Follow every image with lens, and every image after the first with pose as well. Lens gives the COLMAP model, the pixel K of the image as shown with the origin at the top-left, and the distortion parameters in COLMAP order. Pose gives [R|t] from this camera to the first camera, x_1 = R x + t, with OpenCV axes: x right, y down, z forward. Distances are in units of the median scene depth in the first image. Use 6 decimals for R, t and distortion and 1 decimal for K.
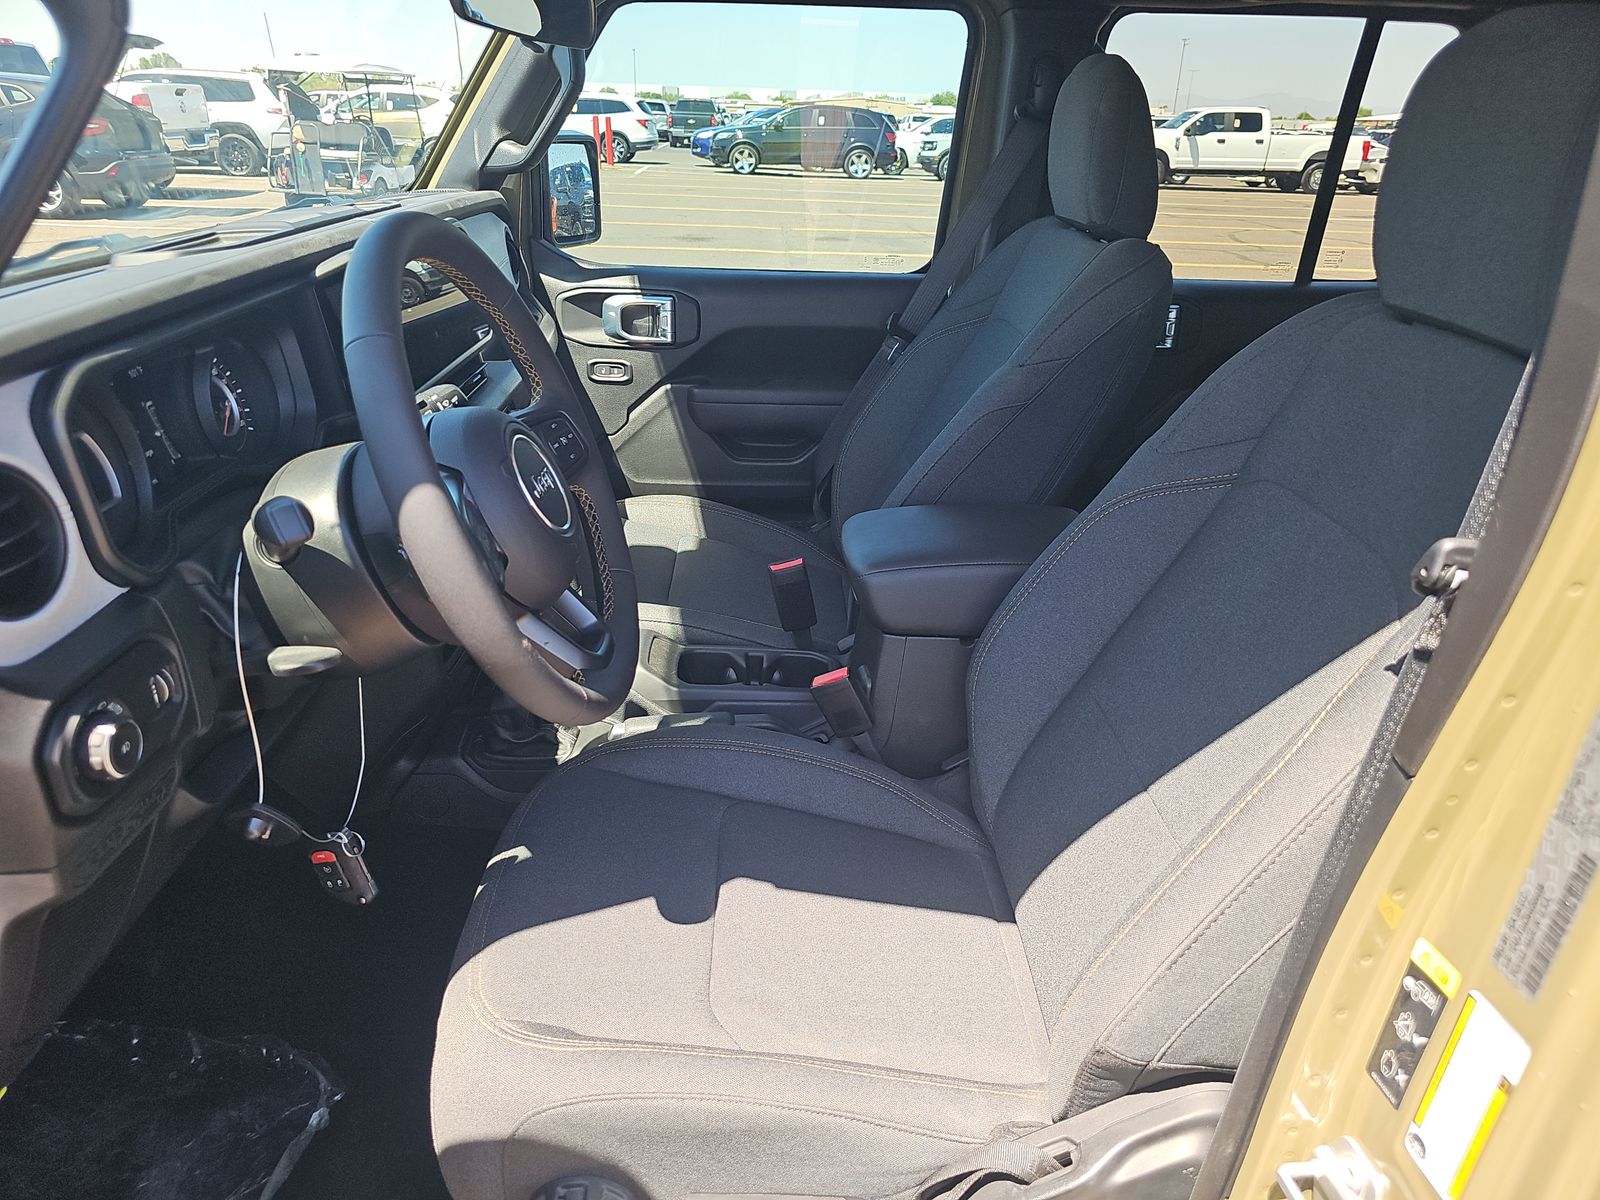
lens RADIAL K [[1070.4, 0, 801.4], [0, 1070.4, 625.3], [0, 0, 1]] dist [0.006507, -0.001107]
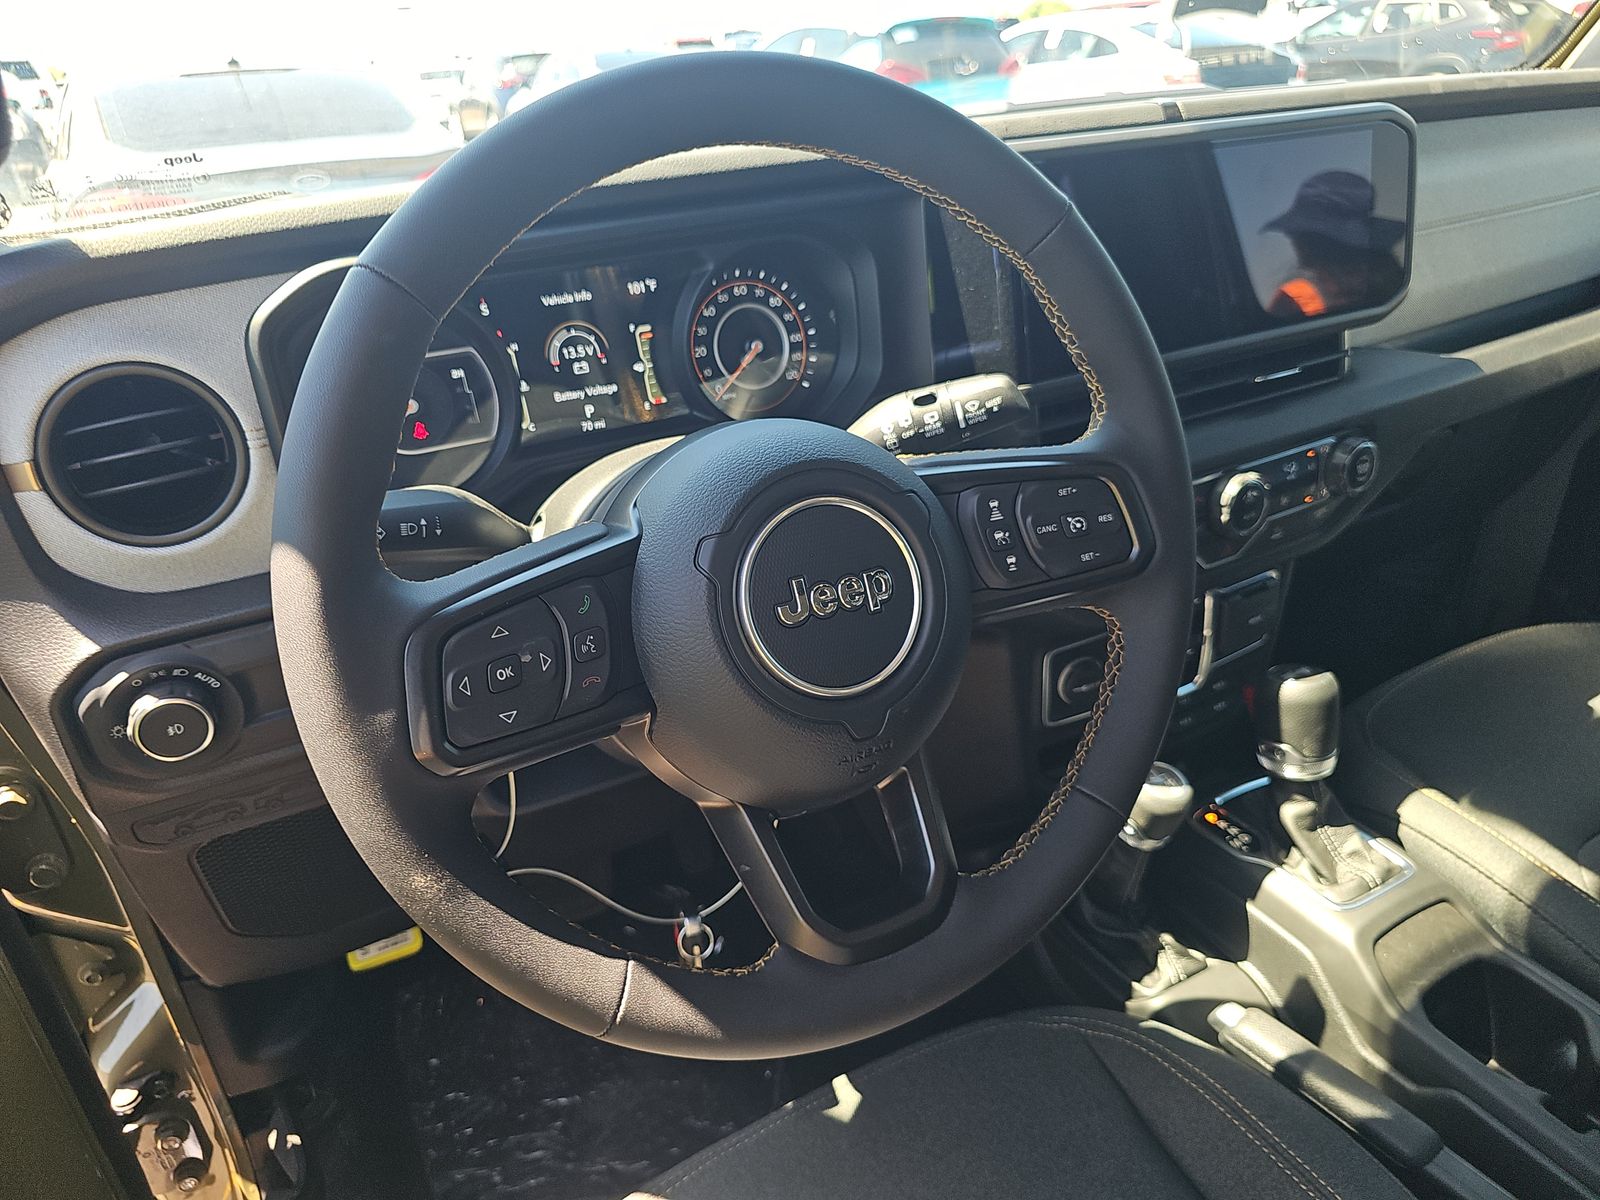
lens RADIAL K [[1075.4, 0, 795.8], [0, 1075.4, 644.0], [0, 0, 1]] dist [0.005691, 0.001182]
pose [[0.461858, 0.383430, -0.799793, 0.072230], [-0.324523, 0.912257, 0.249943, -0.102417], [0.825453, 0.144113, 0.545765, 0.311308]]
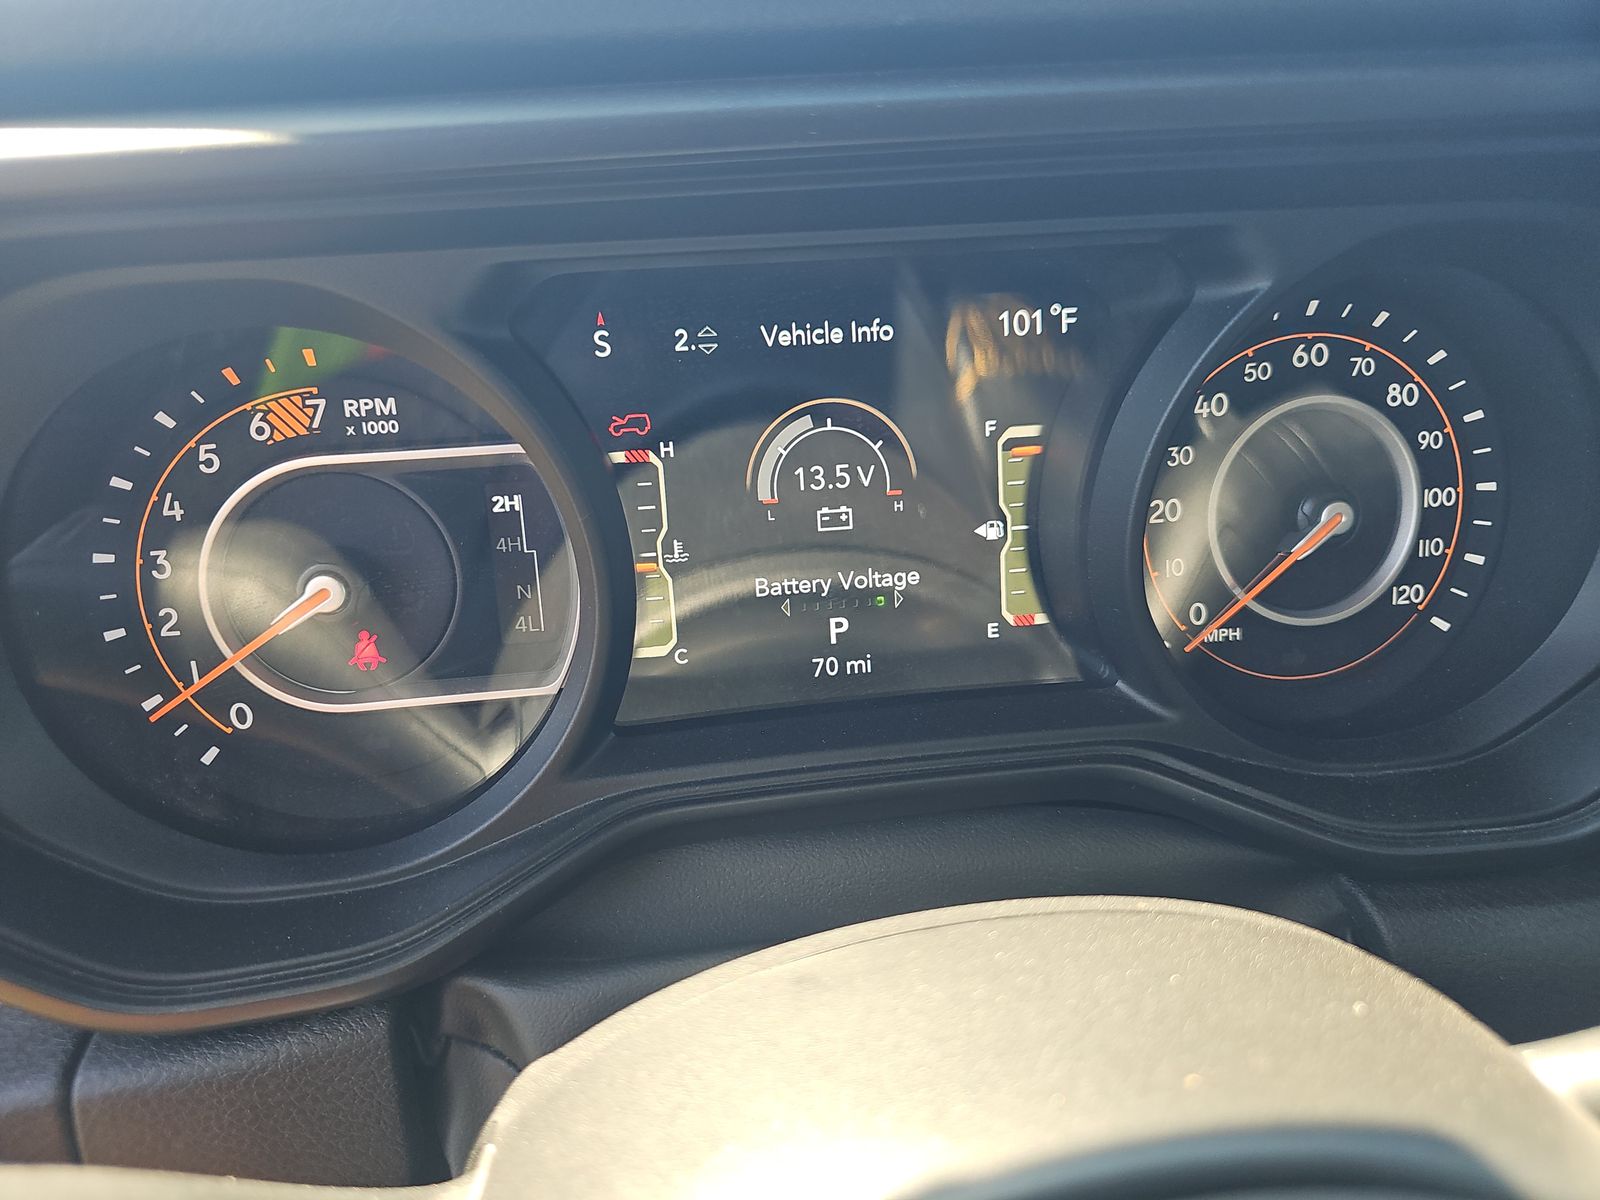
lens RADIAL K [[1070.4, 0, 801.4], [0, 1070.4, 625.3], [0, 0, 1]] dist [0.006507, -0.001107]
pose [[0.119686, 0.411652, -0.903448, -0.147228], [-0.399737, 0.852951, 0.335687, -0.105464], [0.908783, 0.320964, 0.266639, 0.395810]]
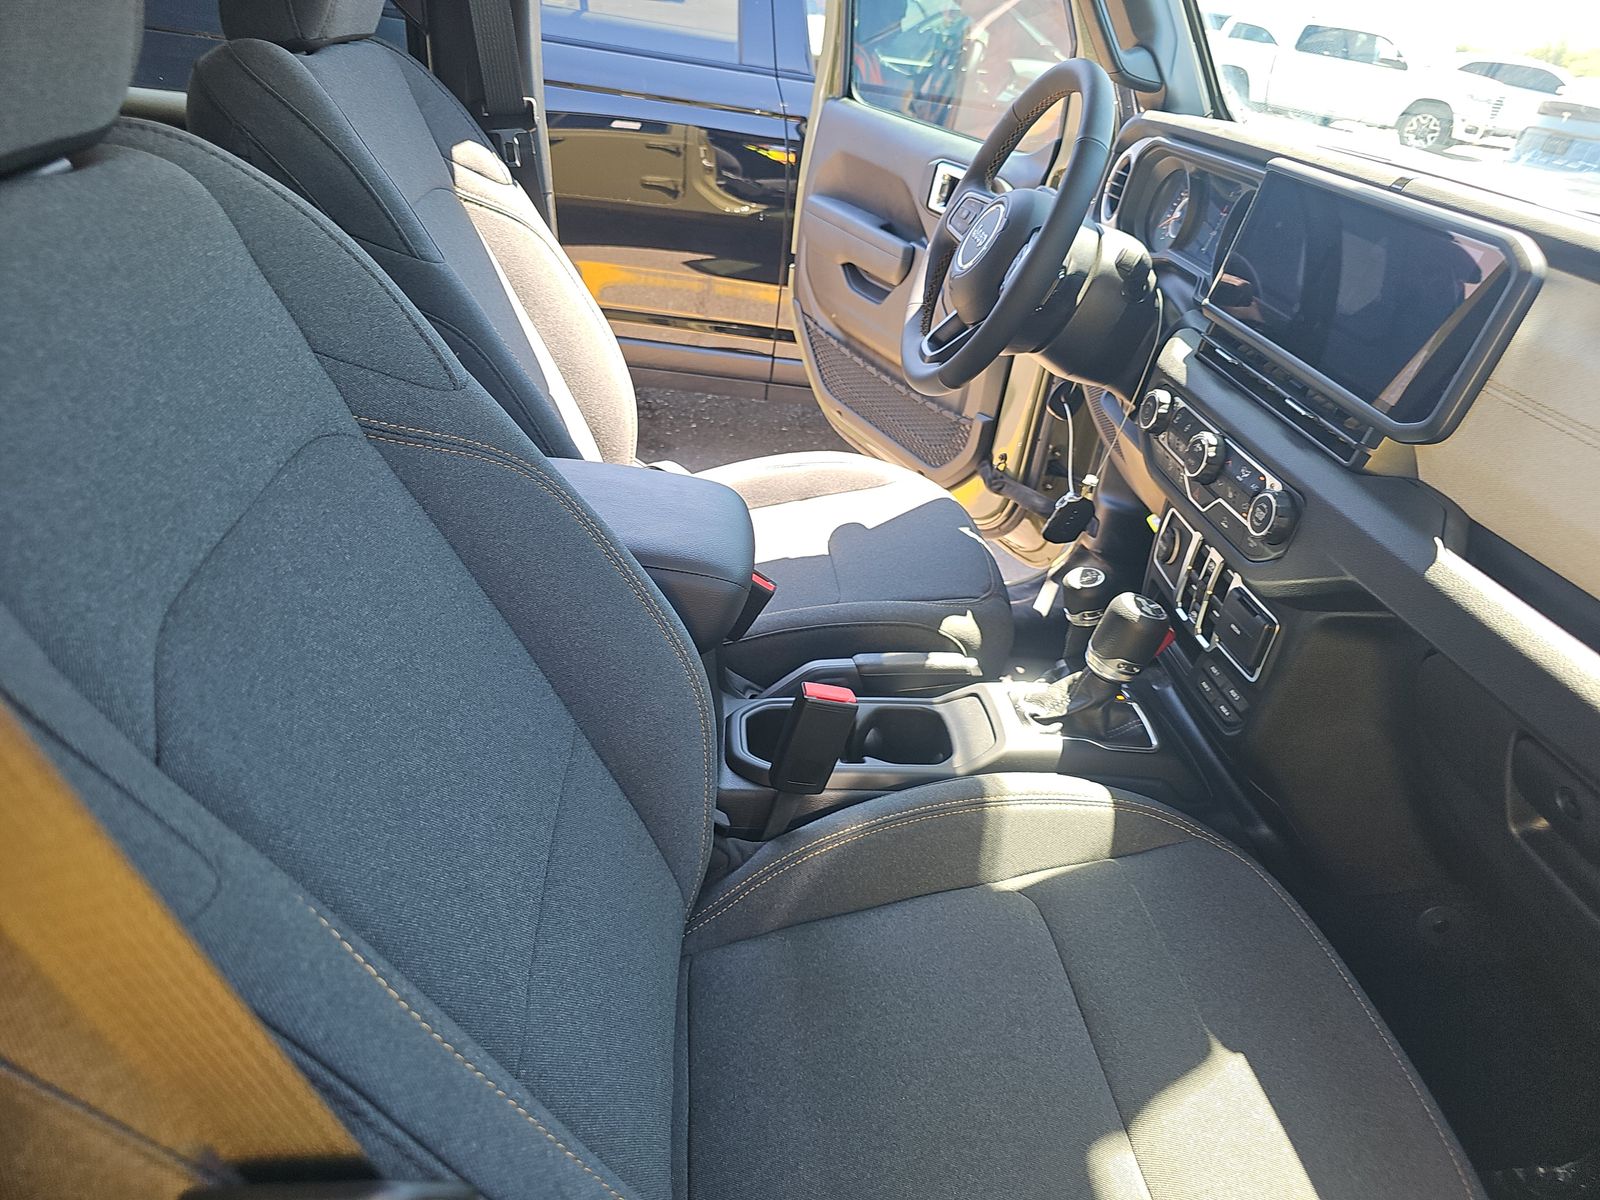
lens RADIAL K [[1070.4, 0, 801.4], [0, 1070.4, 625.3], [0, 0, 1]] dist [0.006507, -0.001107]
pose [[-0.990439, -0.076522, -0.114778, 0.062996], [-0.137948, 0.548114, 0.824950, -0.459691], [-0.000216, 0.832896, -0.553429, 1.004023]]
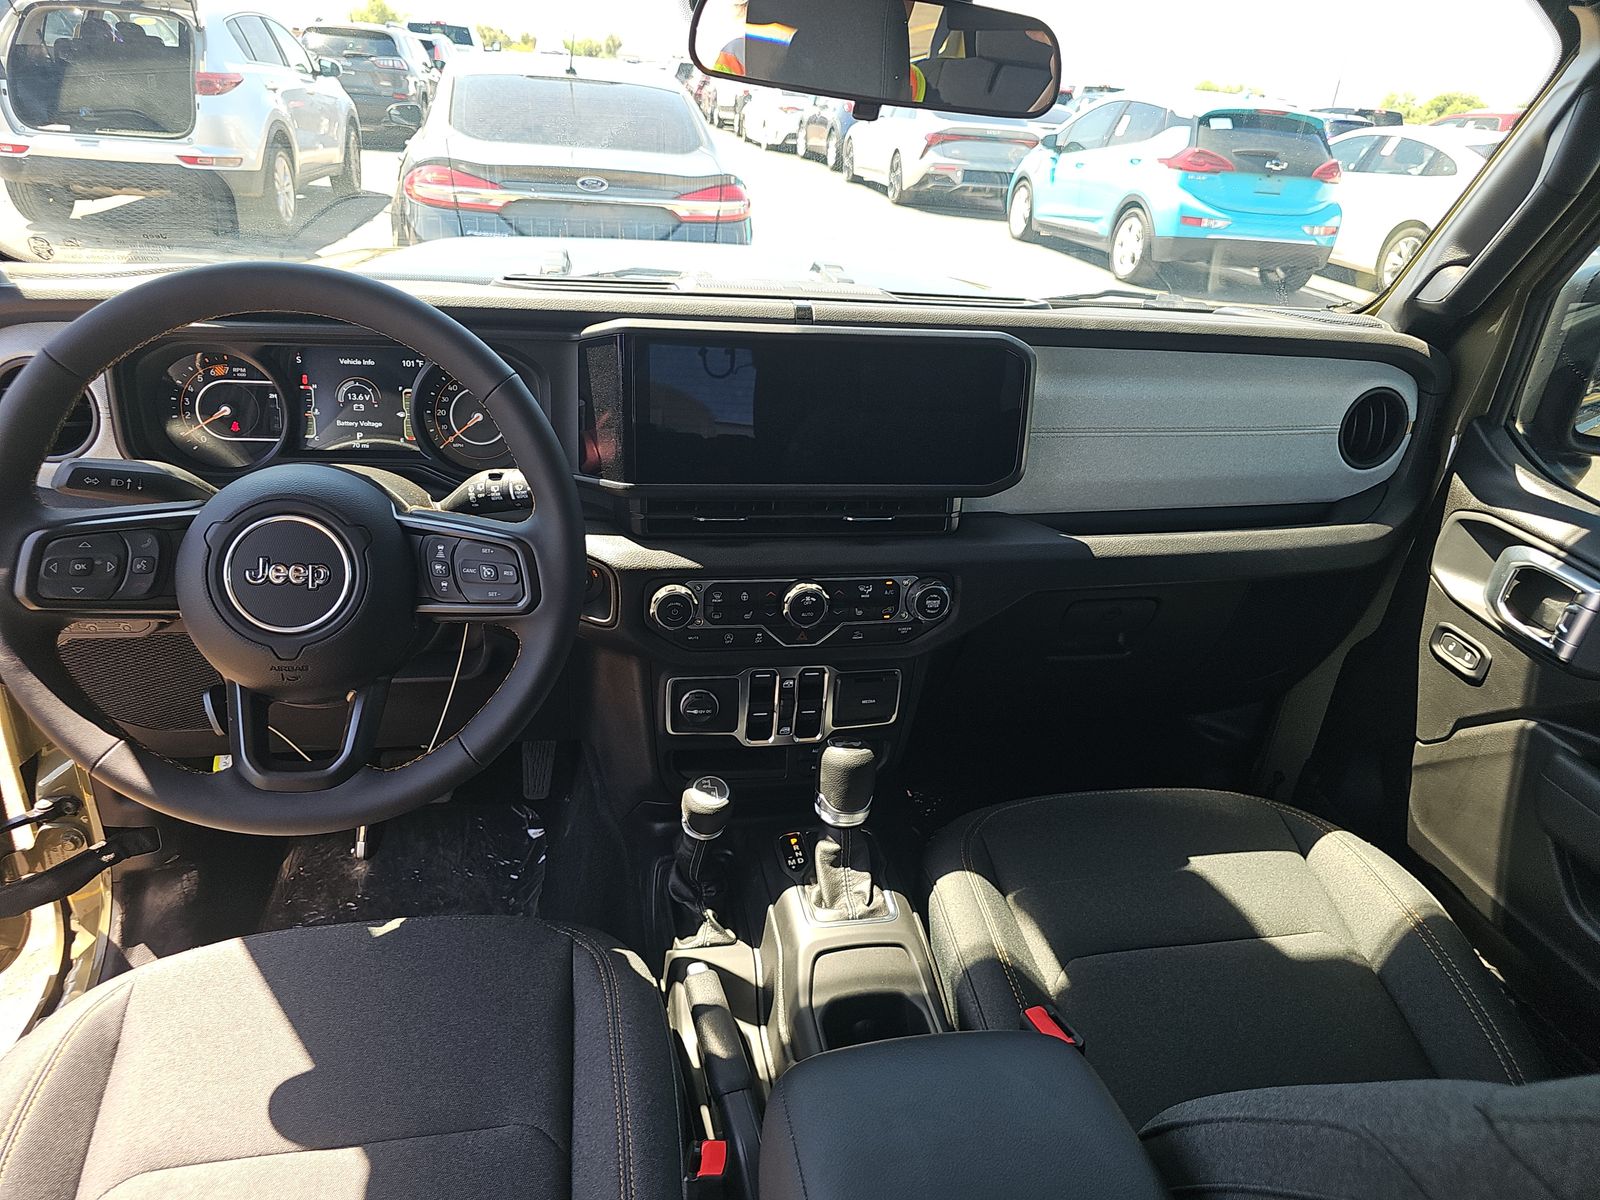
lens RADIAL K [[1070.4, 0, 801.4], [0, 1070.4, 625.3], [0, 0, 1]] dist [0.006507, -0.001107]
pose [[0.175650, 0.437165, -0.882062, 0.278280], [-0.488187, 0.816744, 0.307577, -0.254682], [0.854881, 0.376585, 0.356880, 0.468125]]
